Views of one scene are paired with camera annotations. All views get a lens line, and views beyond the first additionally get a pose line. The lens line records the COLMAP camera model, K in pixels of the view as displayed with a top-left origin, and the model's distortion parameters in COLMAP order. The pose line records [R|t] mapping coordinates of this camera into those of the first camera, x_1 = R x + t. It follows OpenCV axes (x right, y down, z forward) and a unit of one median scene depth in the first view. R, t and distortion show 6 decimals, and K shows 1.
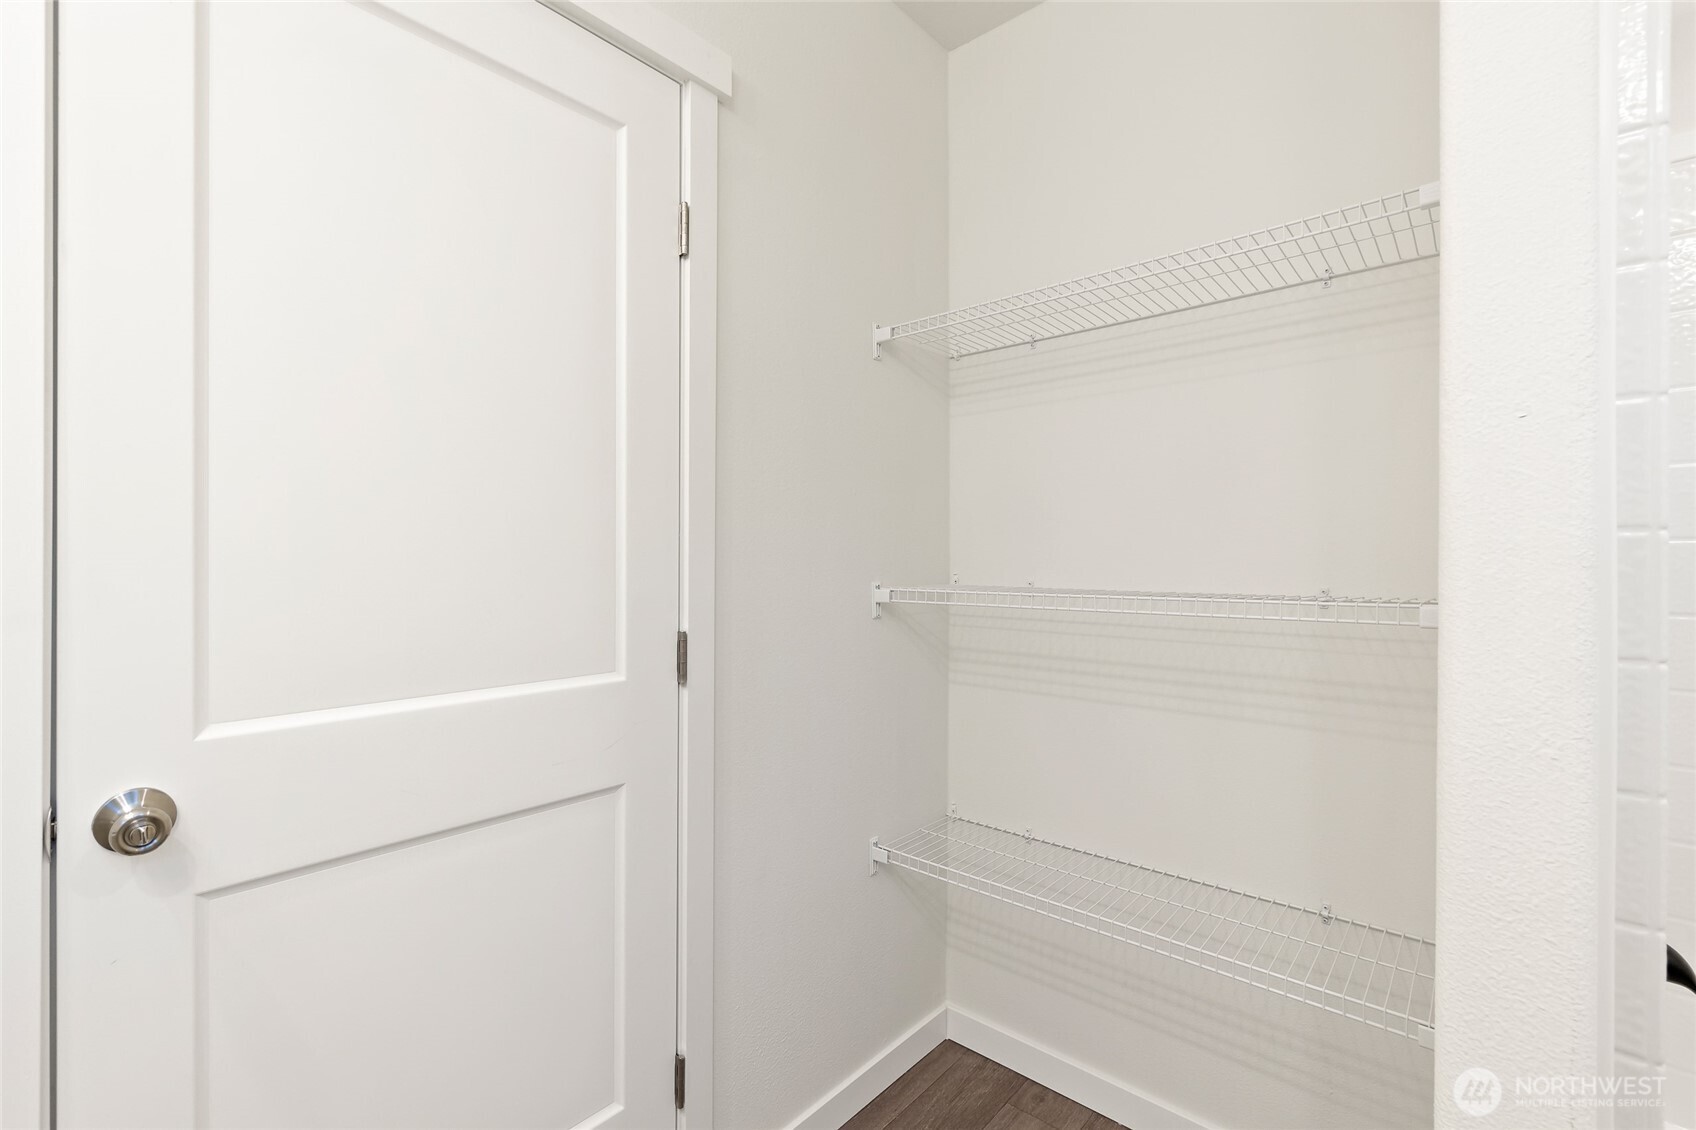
lens RADIAL K [[771.7, 0, 853.5], [0, 771.7, 565.6], [0, 0, 1]] dist [0.000089, 0.000264]
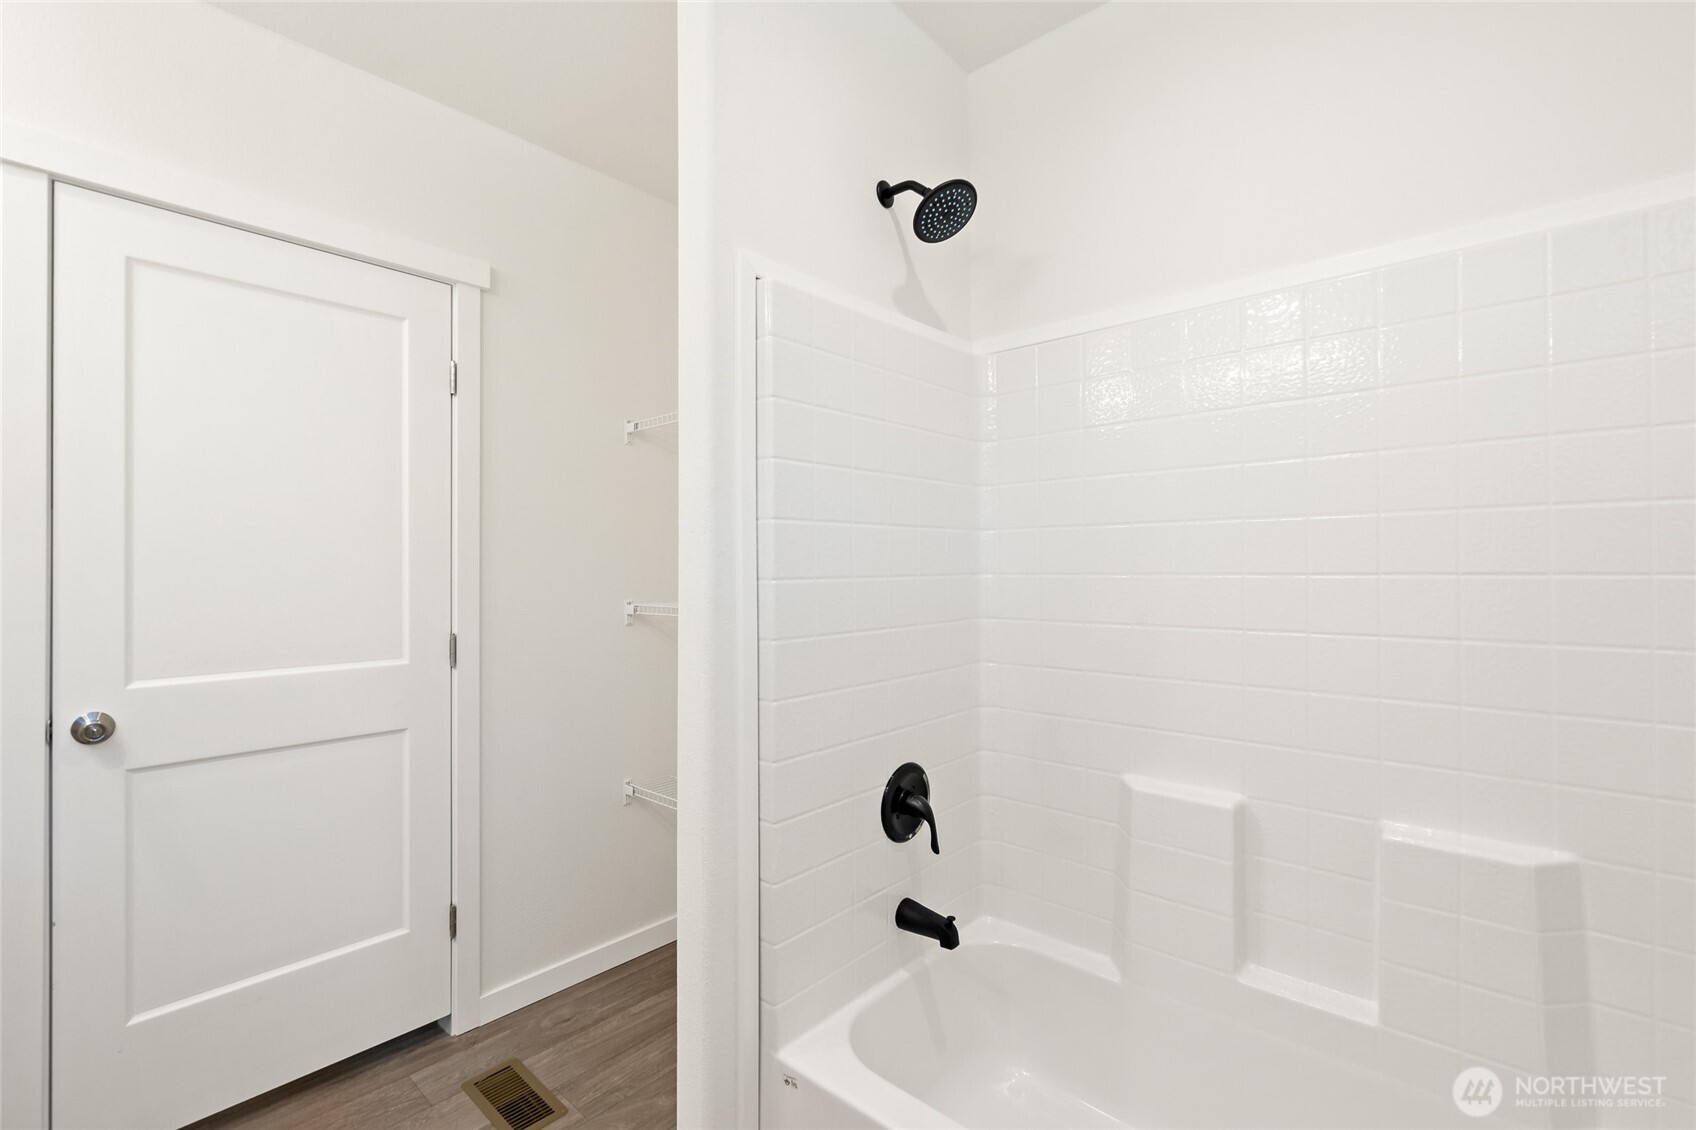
lens RADIAL K [[771.7, 0, 857.6], [0, 771.7, 573.7], [0, 0, 1]] dist [0.000089, 0.000264]
pose [[0.999963, -0.006941, 0.005006, 0.639870], [0.006974, 0.999954, -0.006651, -0.021594], [-0.004960, 0.006686, 0.999965, -0.619327]]
